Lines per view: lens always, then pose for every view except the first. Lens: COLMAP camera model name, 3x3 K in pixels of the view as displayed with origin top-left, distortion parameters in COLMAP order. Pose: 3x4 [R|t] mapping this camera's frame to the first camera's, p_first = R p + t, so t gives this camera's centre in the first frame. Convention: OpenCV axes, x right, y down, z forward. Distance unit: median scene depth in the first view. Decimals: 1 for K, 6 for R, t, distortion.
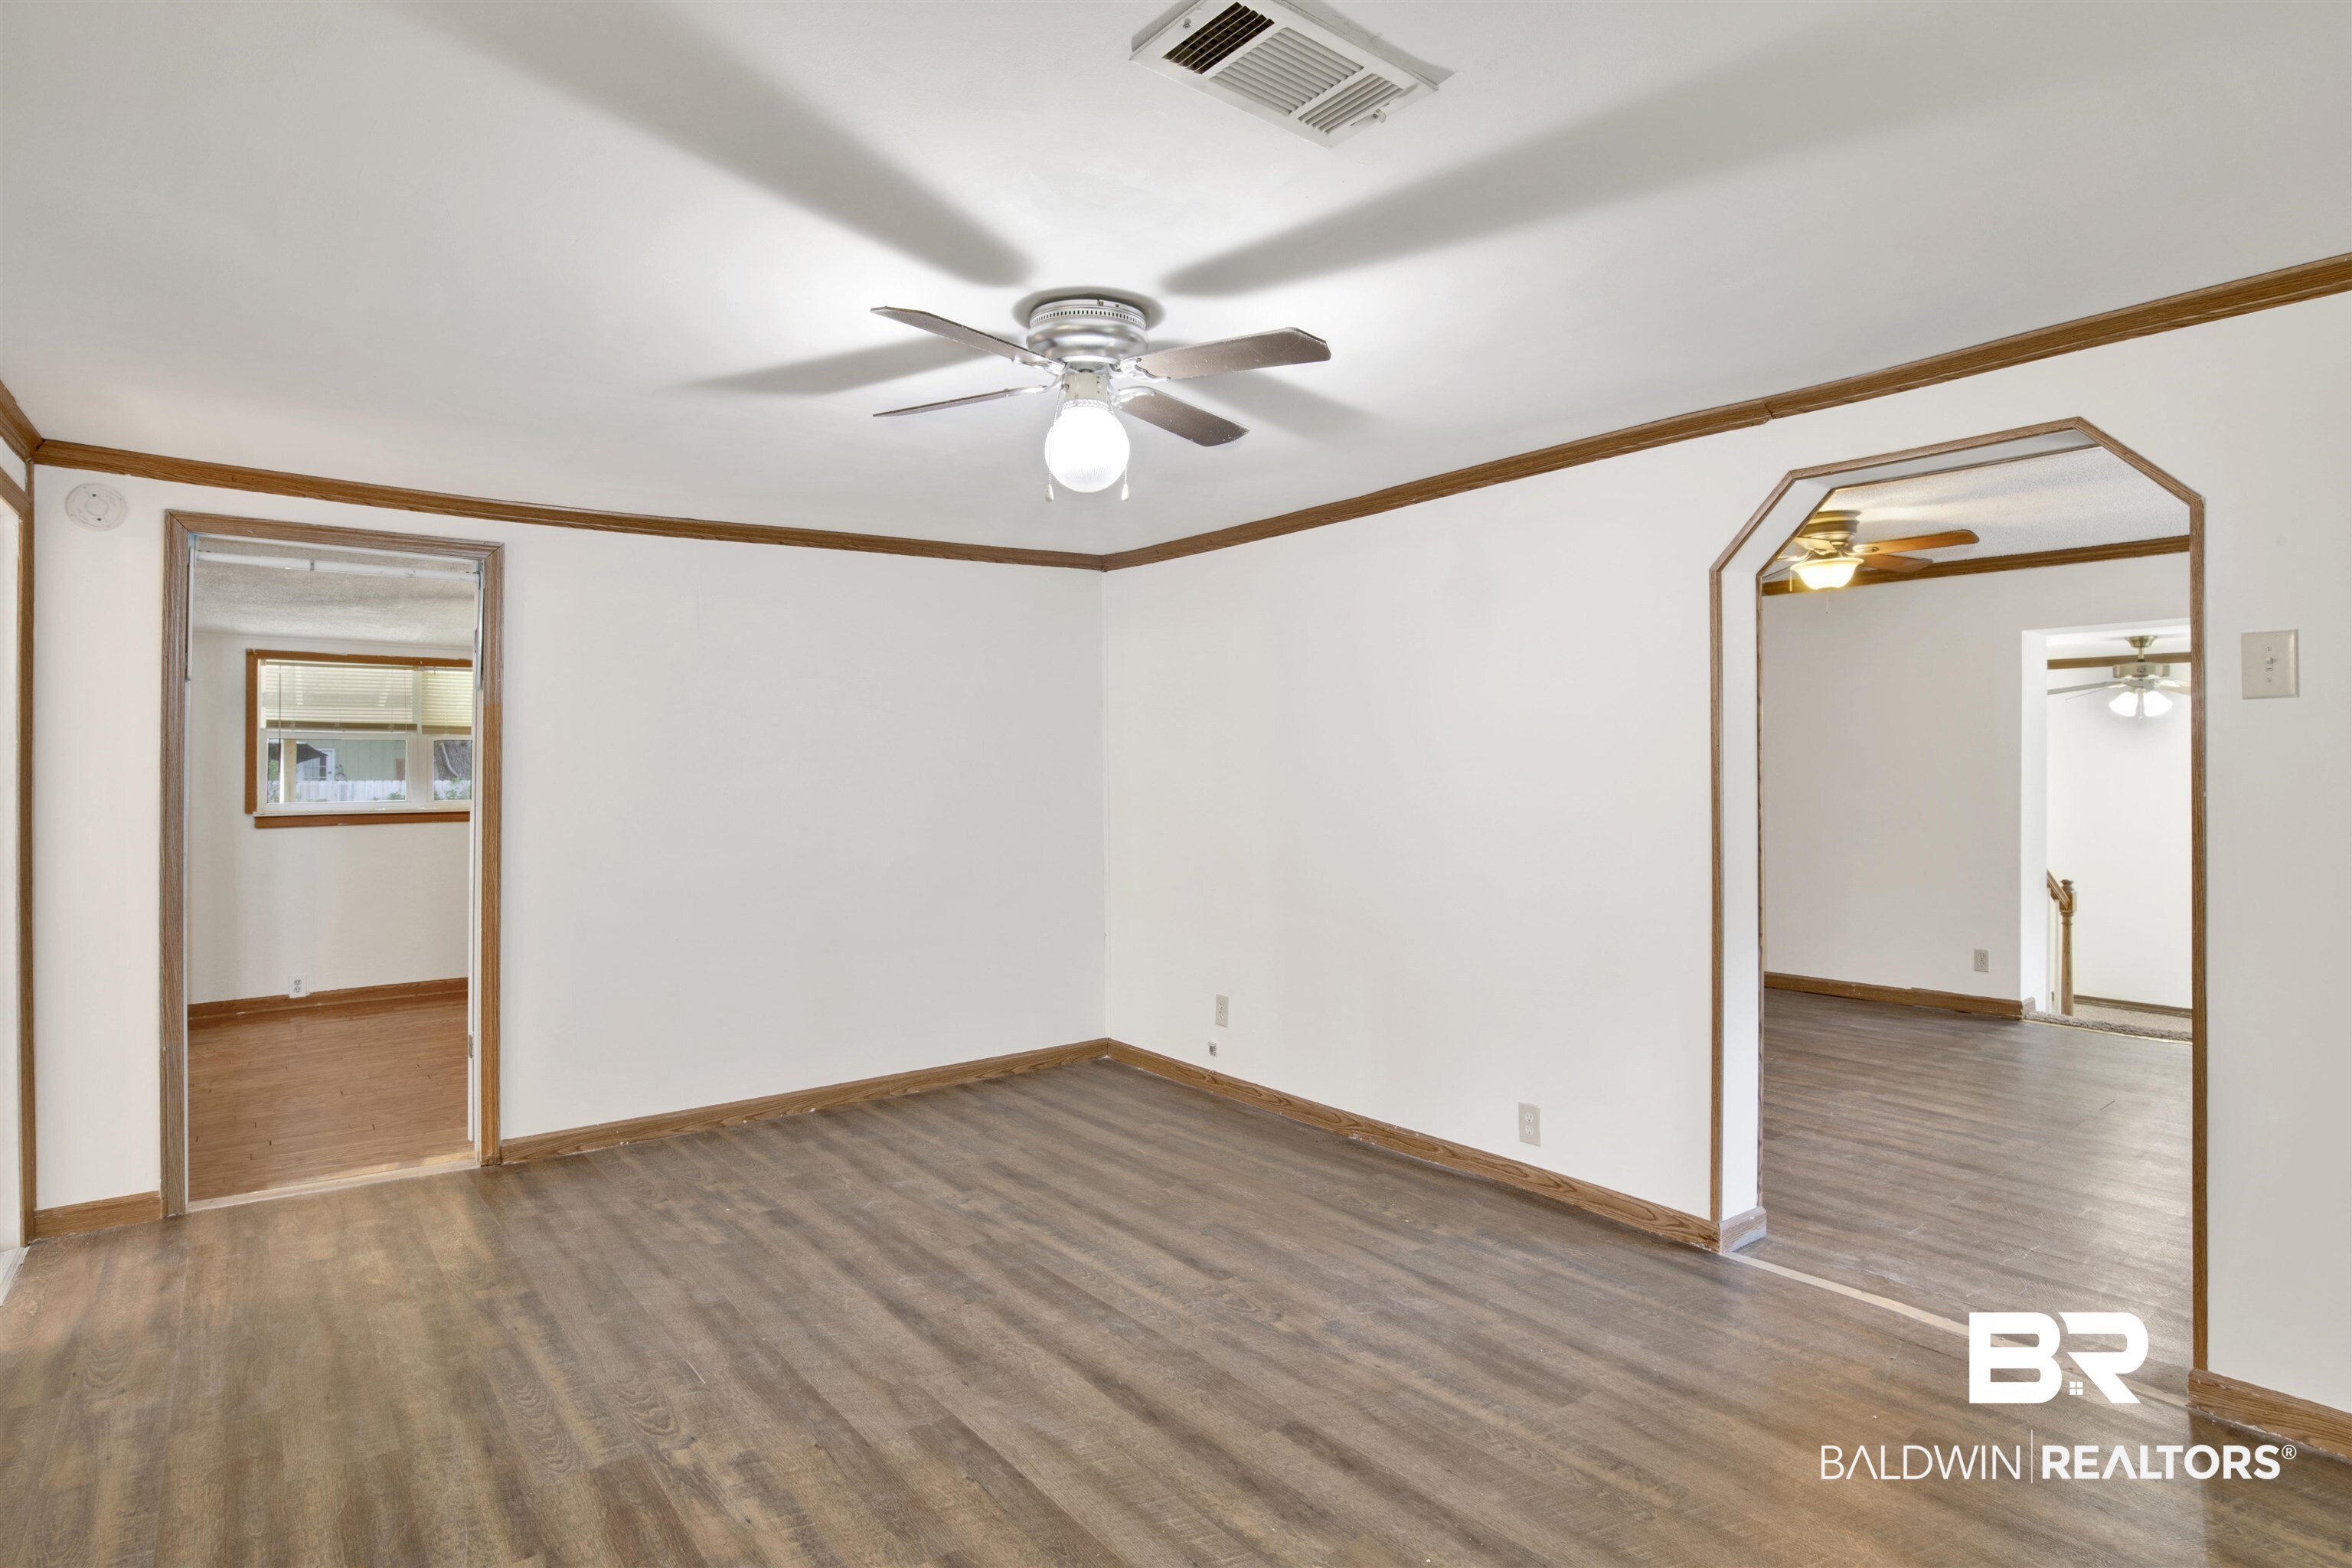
lens RADIAL K [[1230.1, 0, 1186.1], [0, 1230.1, 765.8], [0, 0, 1]] dist [-0.075044, 0.027495]
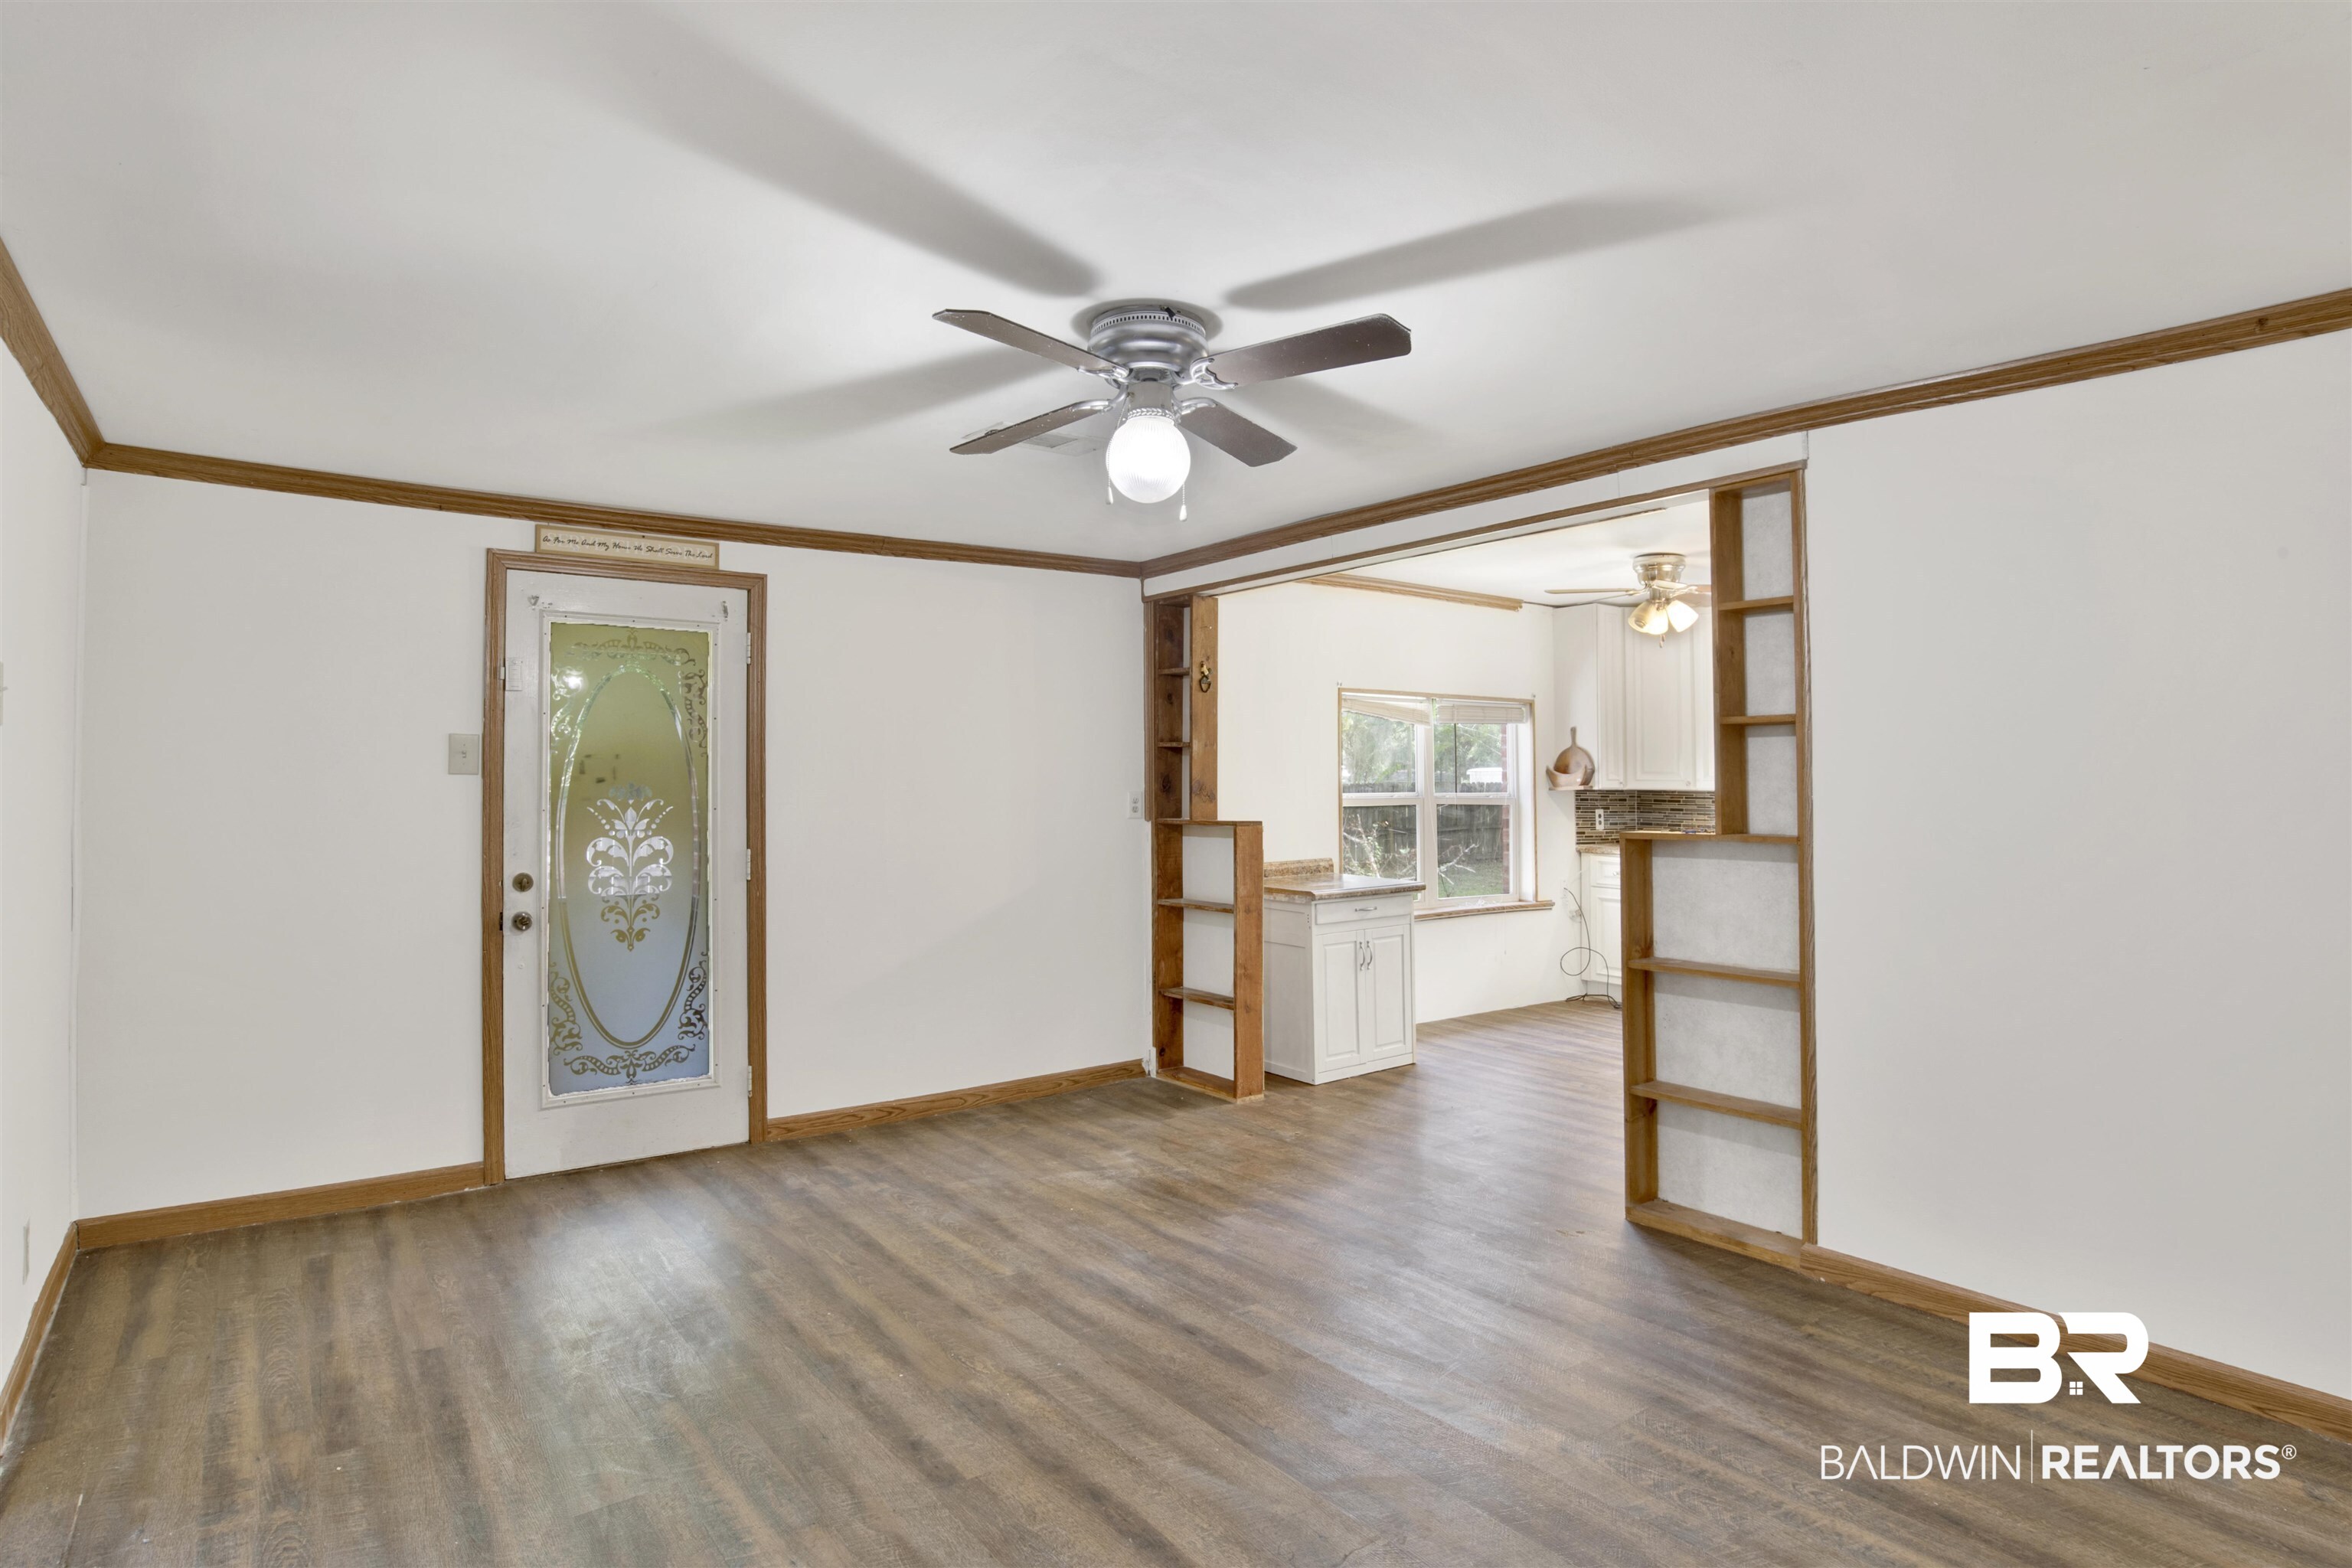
lens RADIAL K [[1230.1, 0, 1186.1], [0, 1230.1, 765.8], [0, 0, 1]] dist [-0.075044, 0.027495]
pose [[-0.999825, 0.010598, 0.015420, -0.083526], [0.010473, 0.999912, -0.008127, 0.000557], [-0.015505, -0.007964, -0.999848, 1.370603]]
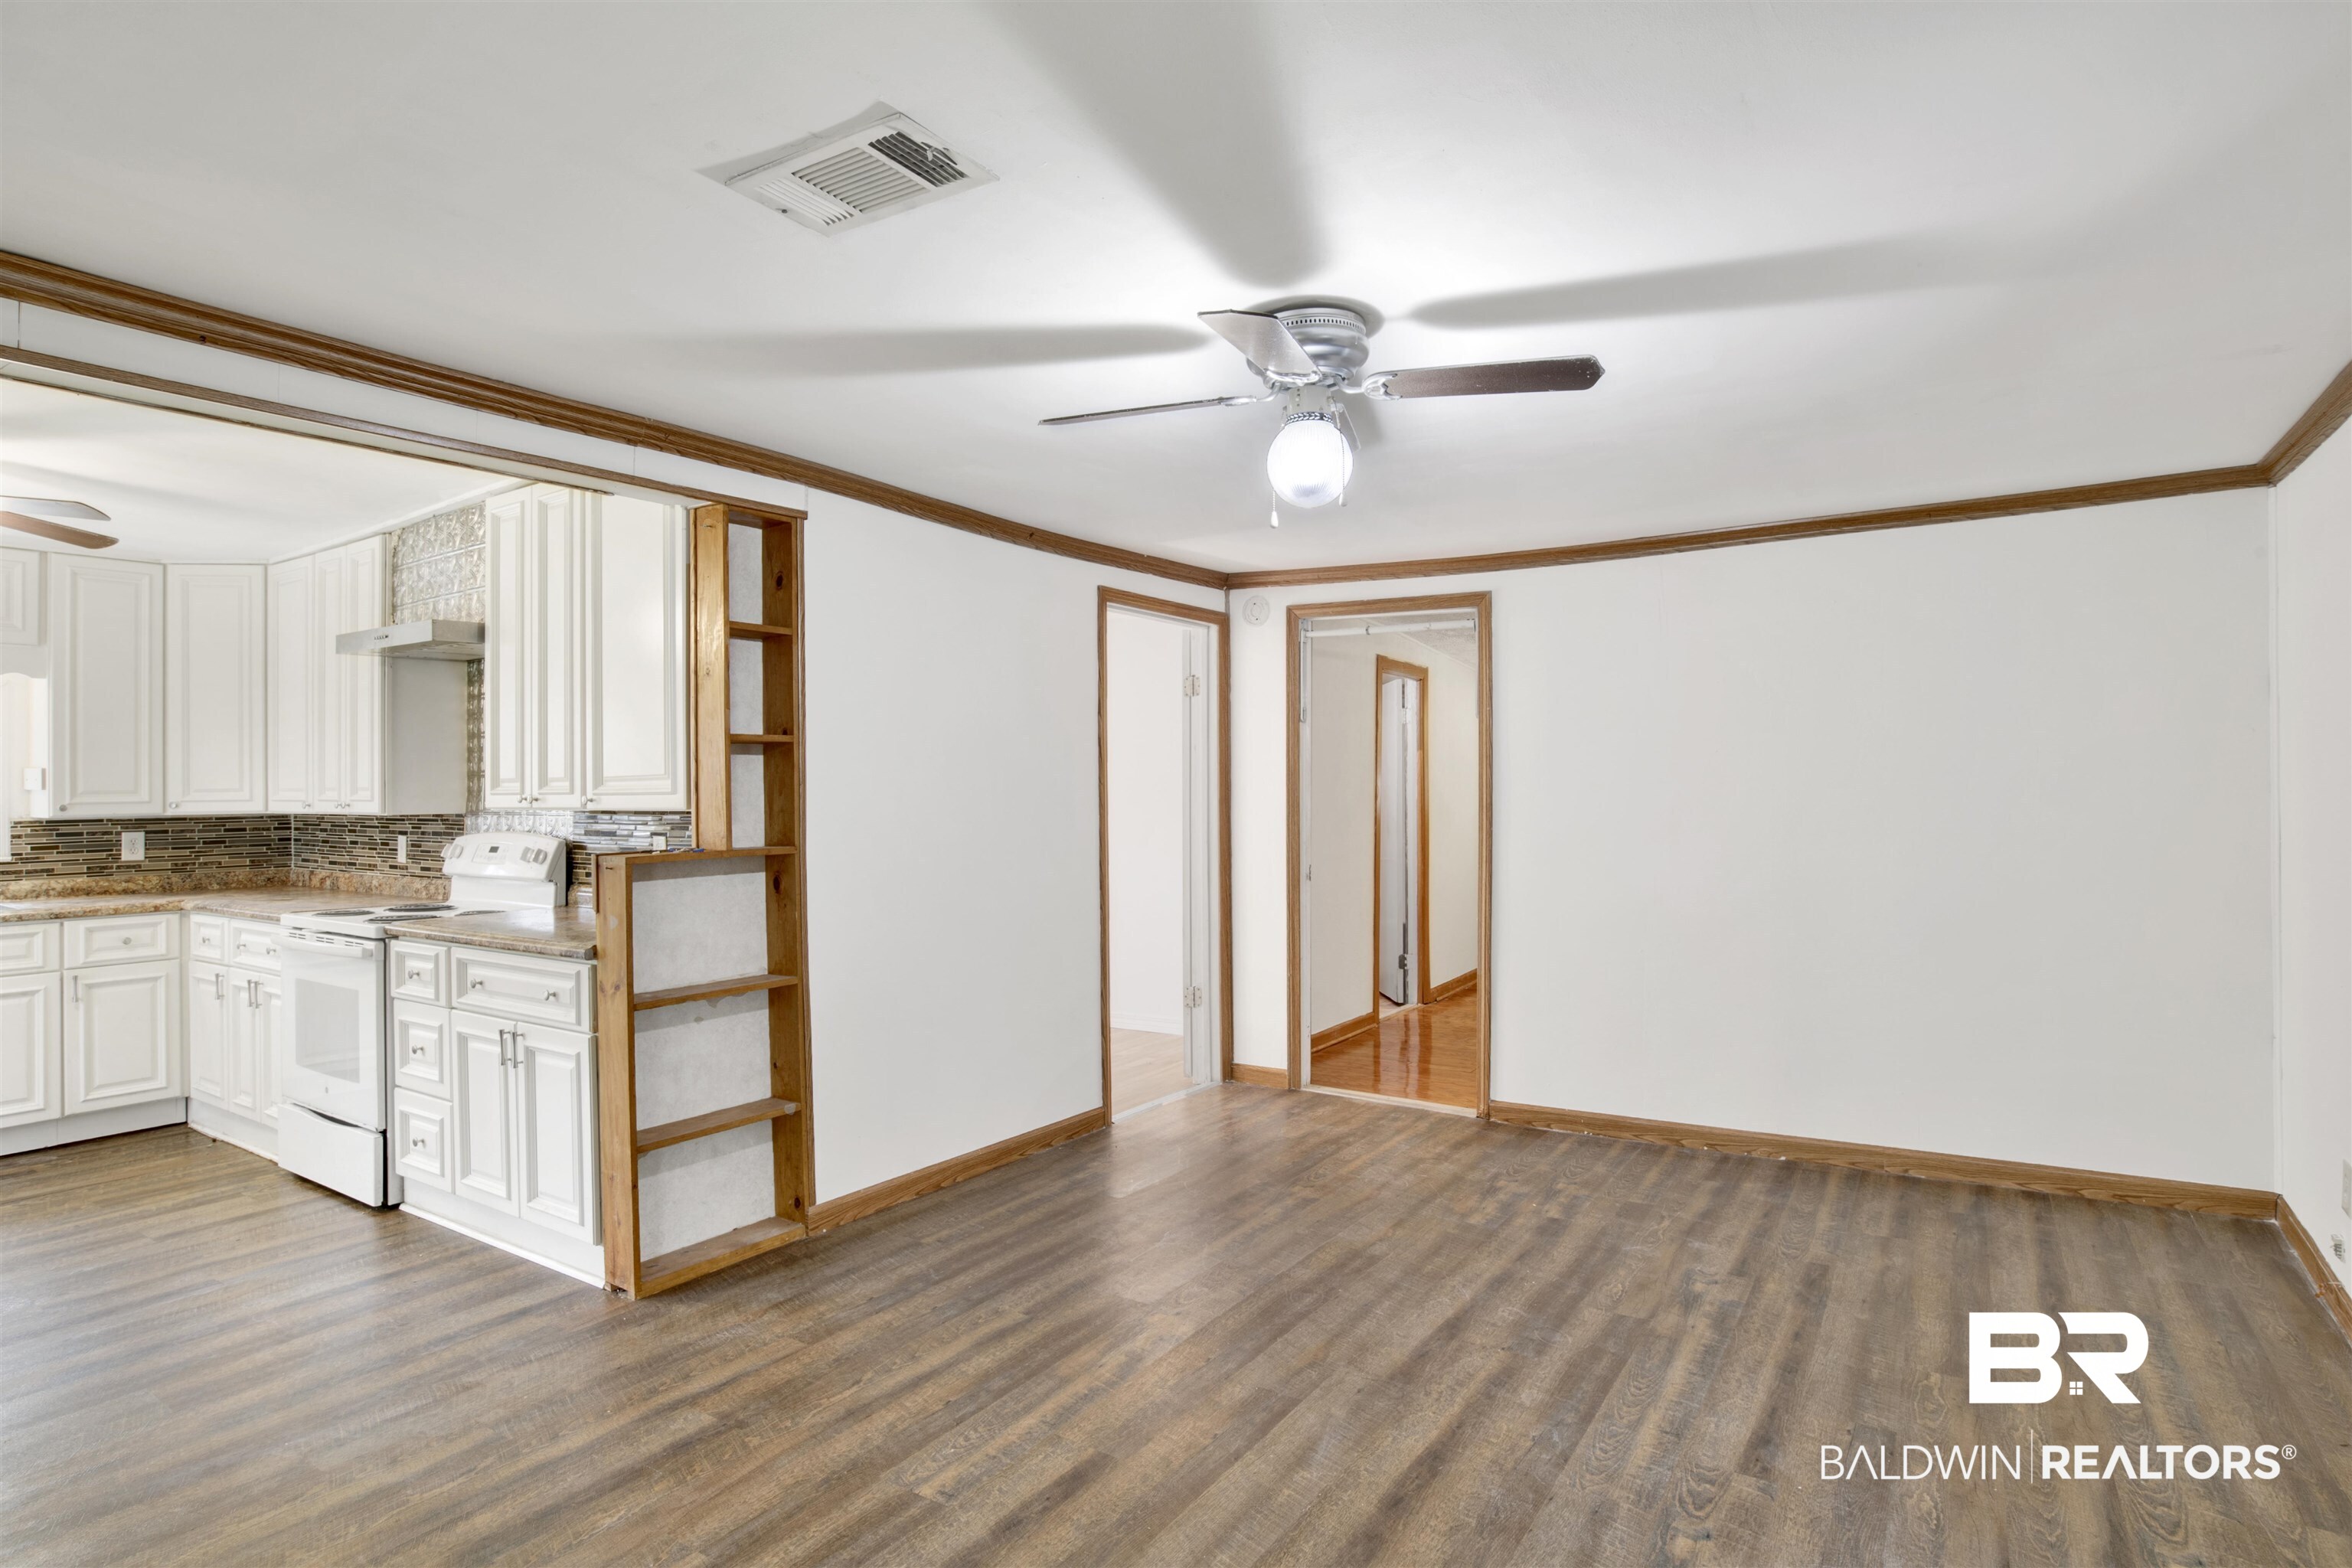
lens RADIAL K [[1230.1, 0, 1186.1], [0, 1230.1, 765.8], [0, 0, 1]] dist [-0.075044, 0.027495]
pose [[0.319961, -0.011350, -0.947363, 0.562259], [0.005644, 0.999933, -0.010074, -0.004708], [0.947414, -0.002124, 0.320003, 0.406365]]
